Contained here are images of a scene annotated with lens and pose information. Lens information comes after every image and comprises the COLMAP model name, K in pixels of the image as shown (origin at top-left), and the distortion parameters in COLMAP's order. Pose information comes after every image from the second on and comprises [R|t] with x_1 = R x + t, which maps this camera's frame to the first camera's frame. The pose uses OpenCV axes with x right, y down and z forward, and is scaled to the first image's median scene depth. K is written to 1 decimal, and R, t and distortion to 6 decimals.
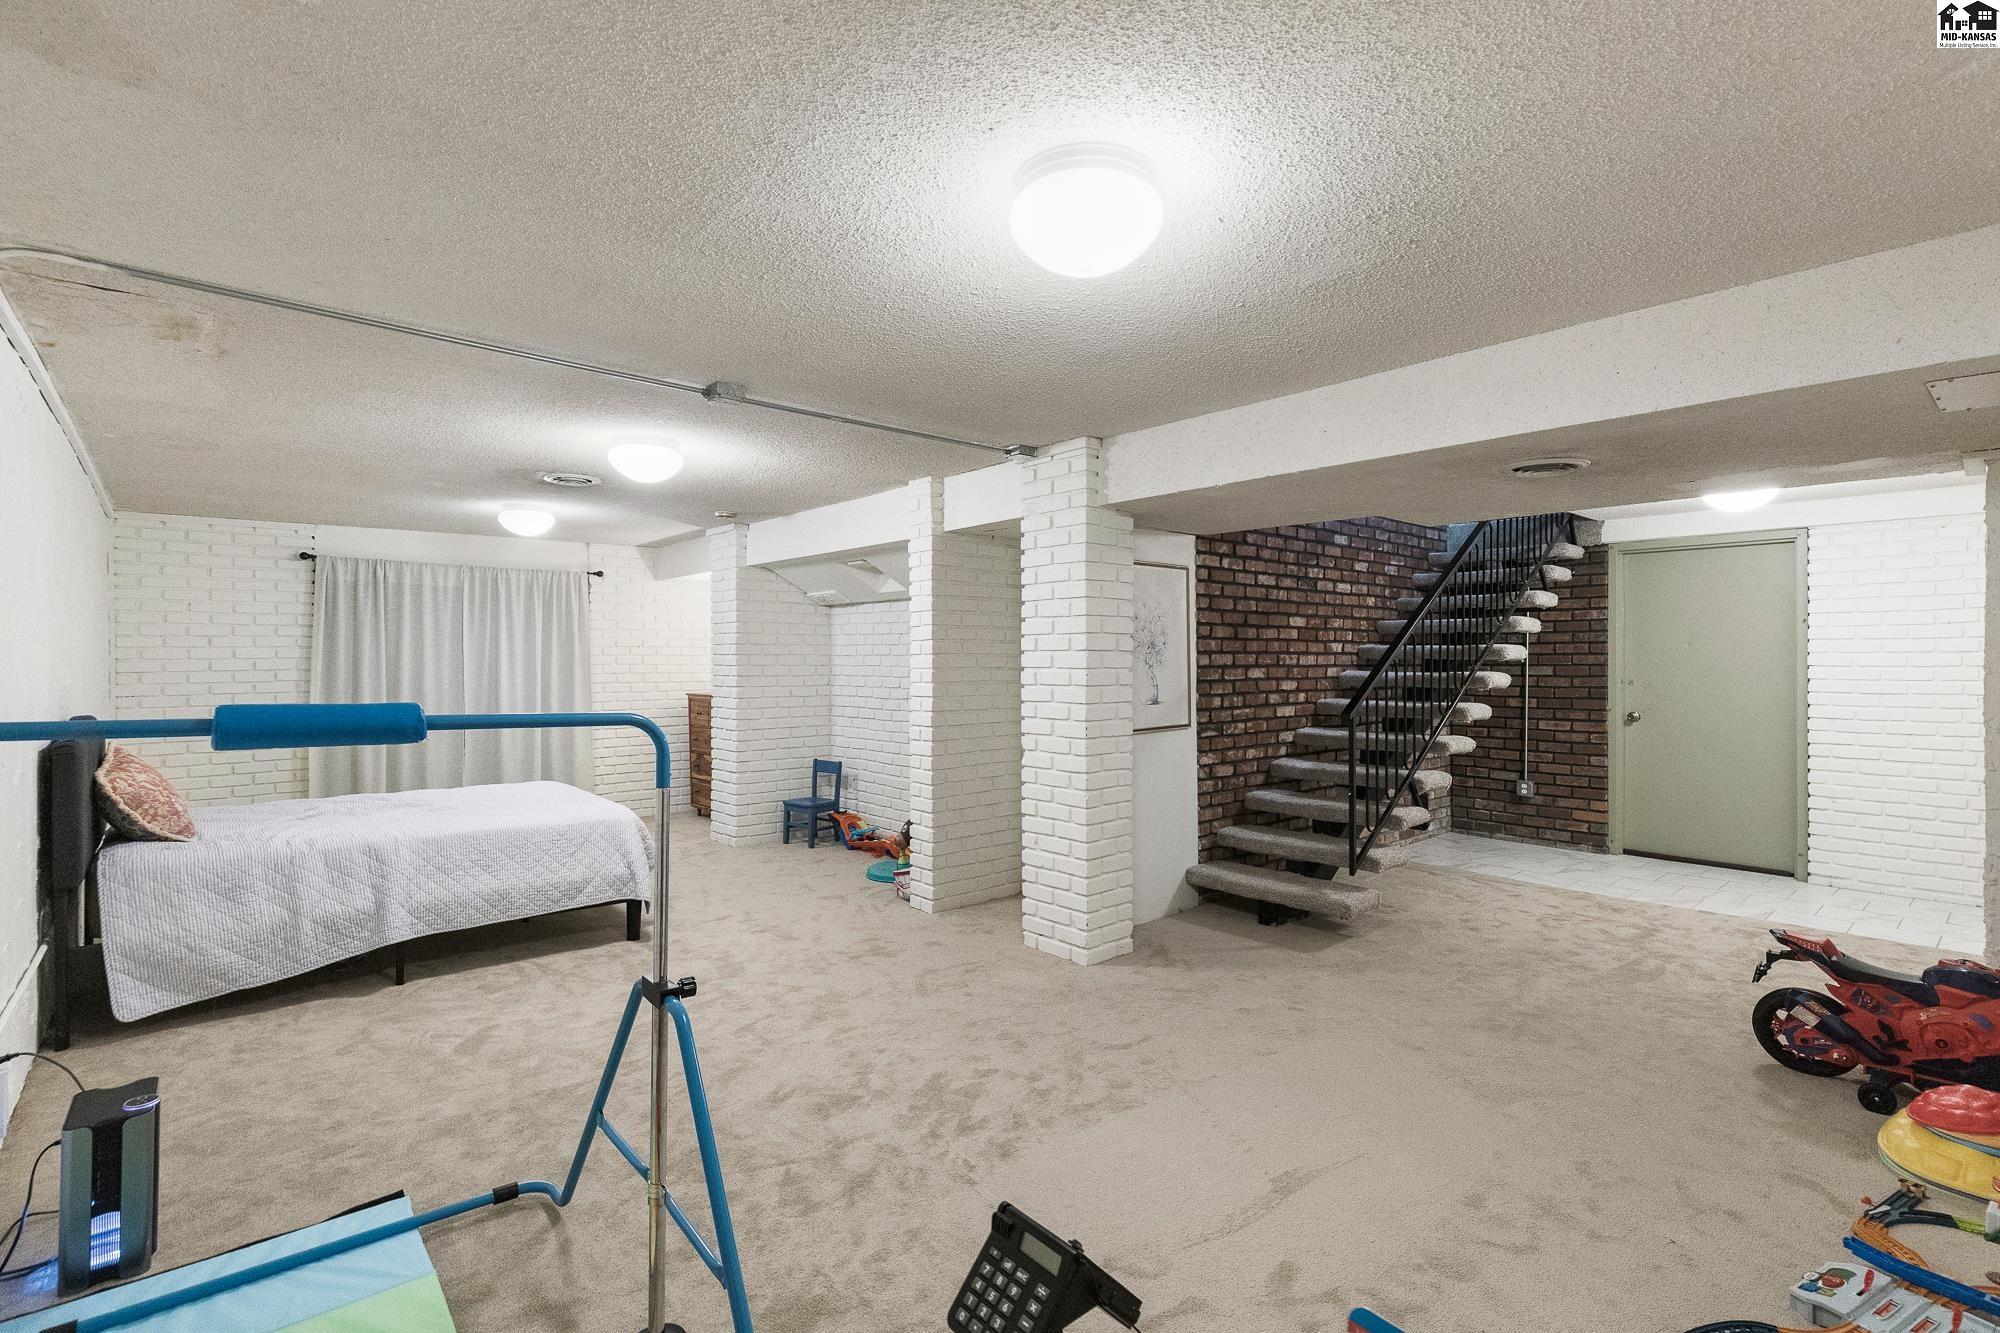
lens RADIAL K [[913.0, 0, 1003.4], [0, 913.0, 663.7], [0, 0, 1]] dist [0.008742, -0.004014]
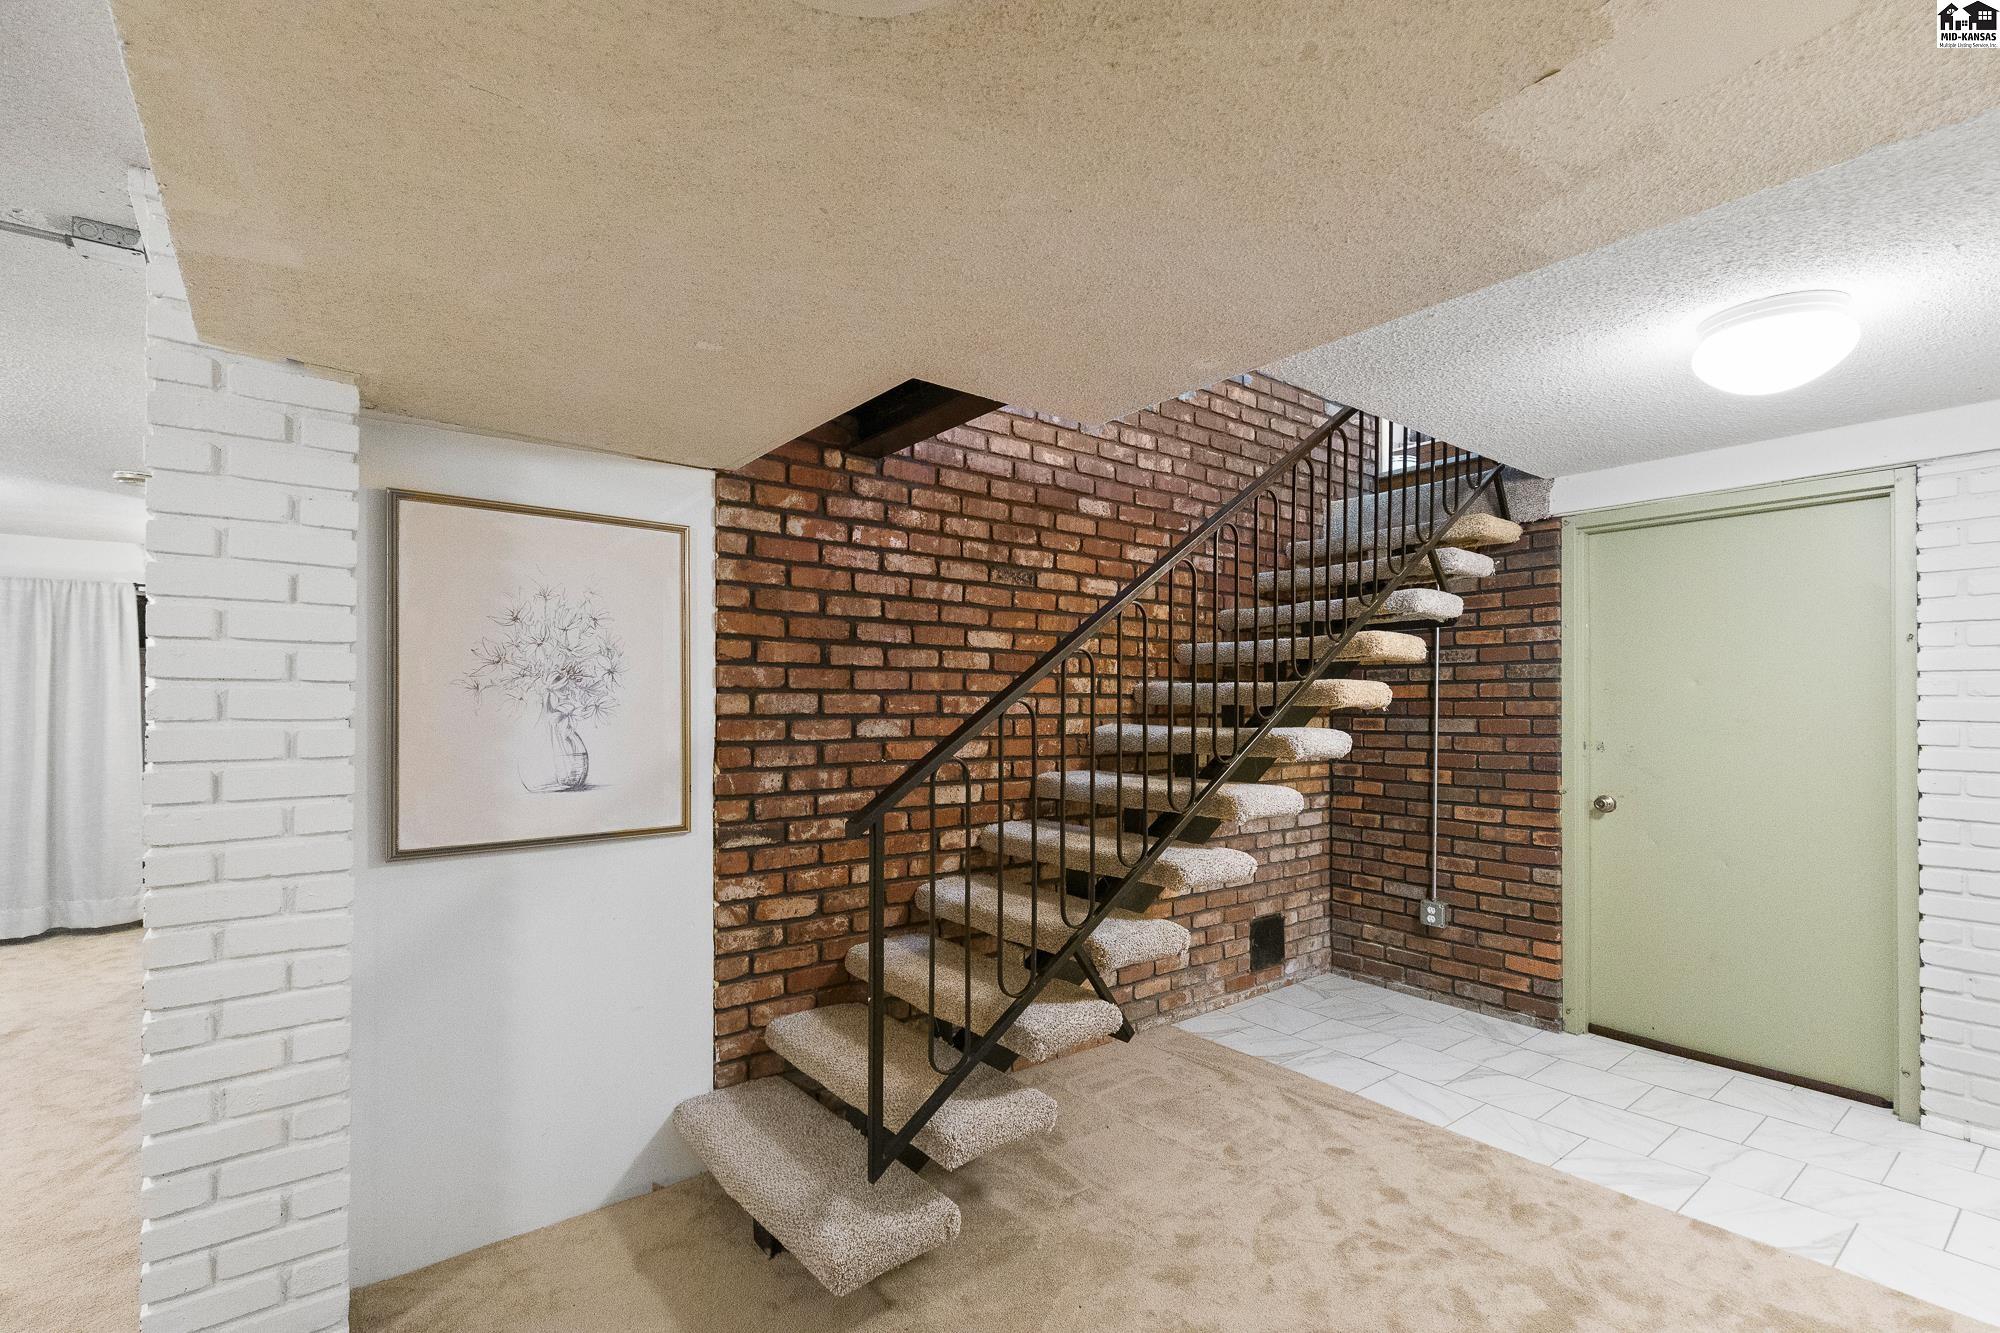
lens RADIAL K [[913.0, 0, 981.5], [0, 913.0, 702.3], [0, 0, 1]] dist [0.008742, -0.004014]
pose [[0.998348, 0.004298, -0.057299, 0.352683], [-0.004926, 0.999929, -0.010815, 0.000006], [0.057248, 0.011079, 0.998298, 0.422976]]
